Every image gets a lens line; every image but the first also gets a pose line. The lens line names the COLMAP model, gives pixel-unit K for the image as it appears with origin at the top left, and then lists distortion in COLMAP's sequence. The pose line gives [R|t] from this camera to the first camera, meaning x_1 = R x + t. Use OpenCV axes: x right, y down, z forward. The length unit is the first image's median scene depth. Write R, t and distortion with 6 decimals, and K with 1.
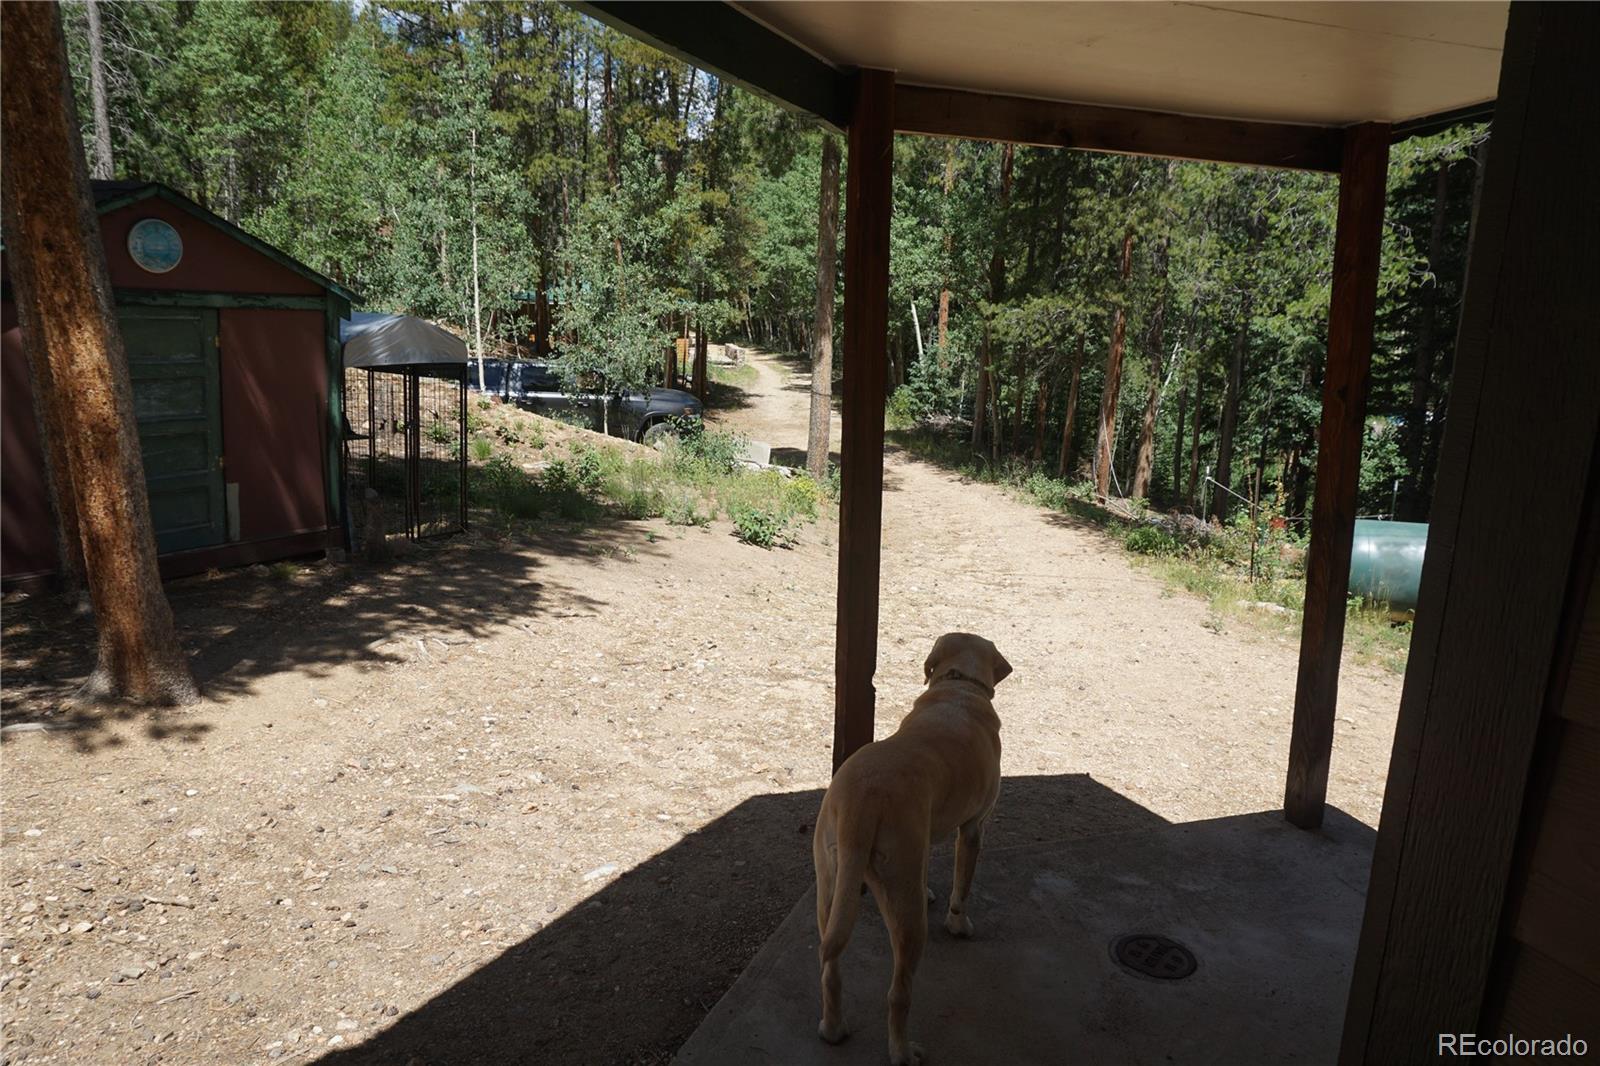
lens RADIAL K [[1067.3, 0, 798.2], [0, 1067.3, 529.2], [0, 0, 1]] dist [-0.052889, 0.039015]
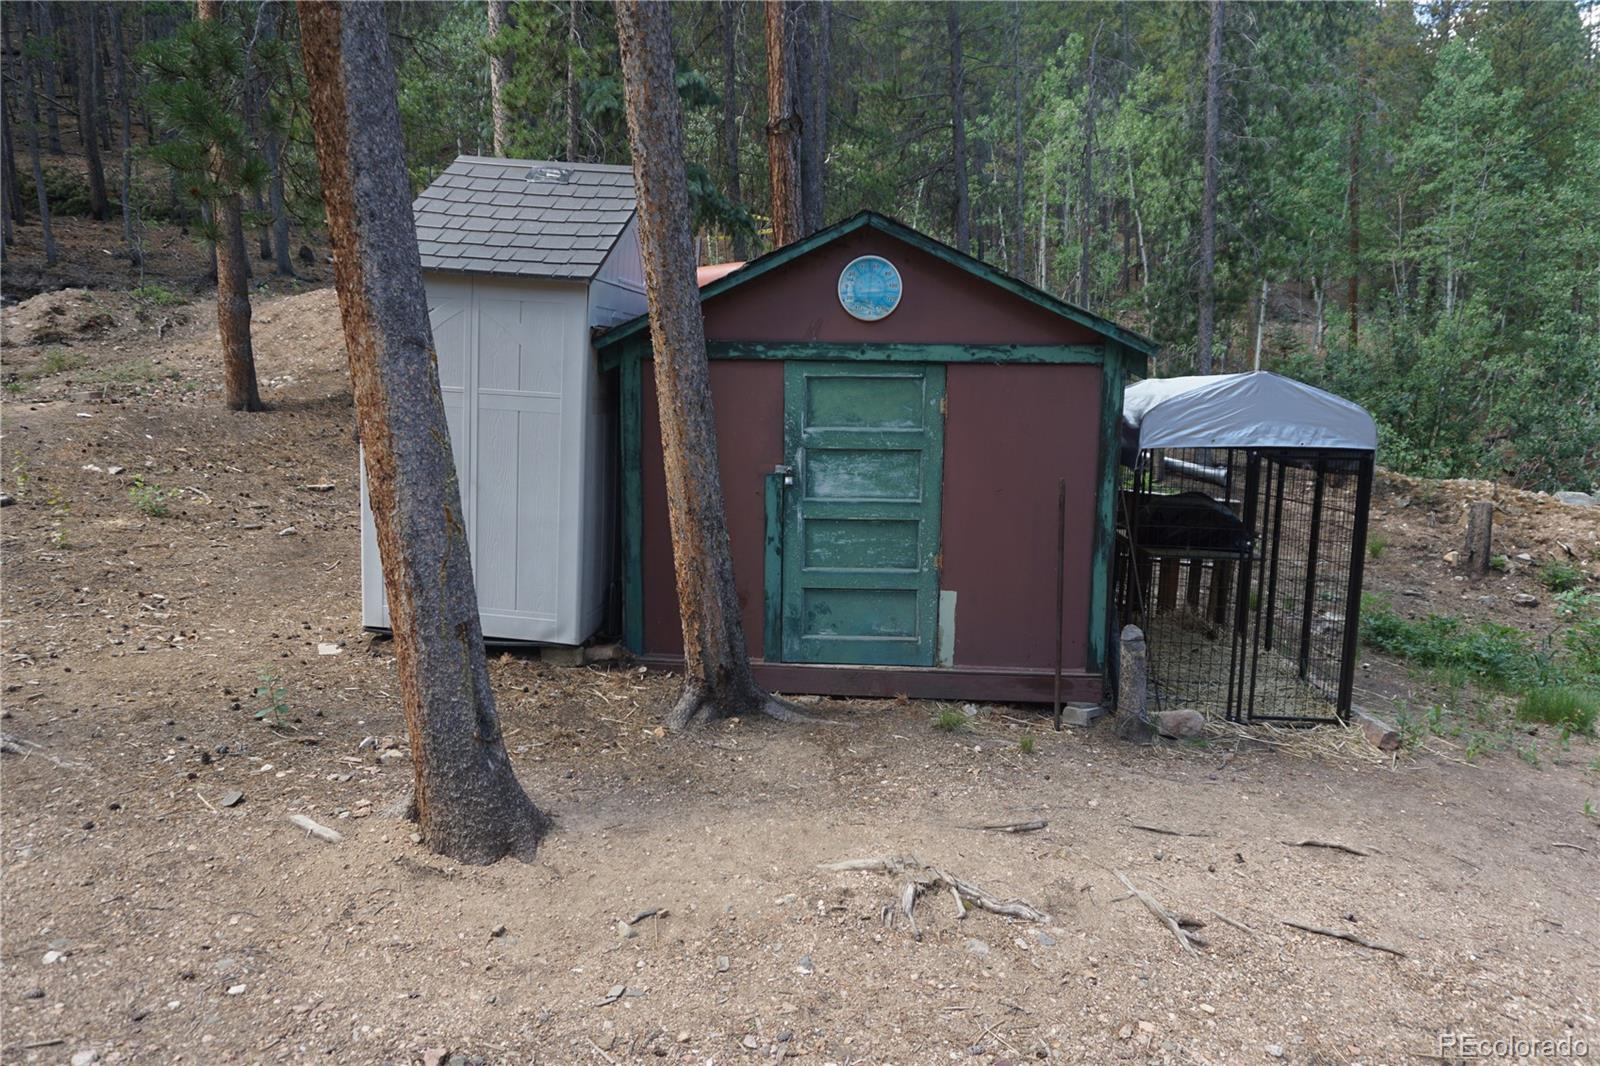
lens RADIAL K [[1067.3, 0, 800.0], [0, 1067.3, 535.2], [0, 0, 1]] dist [-0.052889, 0.039015]
pose [[0.445795, 0.067833, -0.892561, 0.111584], [-0.172377, 0.984967, -0.011239, -0.060636], [0.878381, 0.158867, 0.450786, 0.594884]]
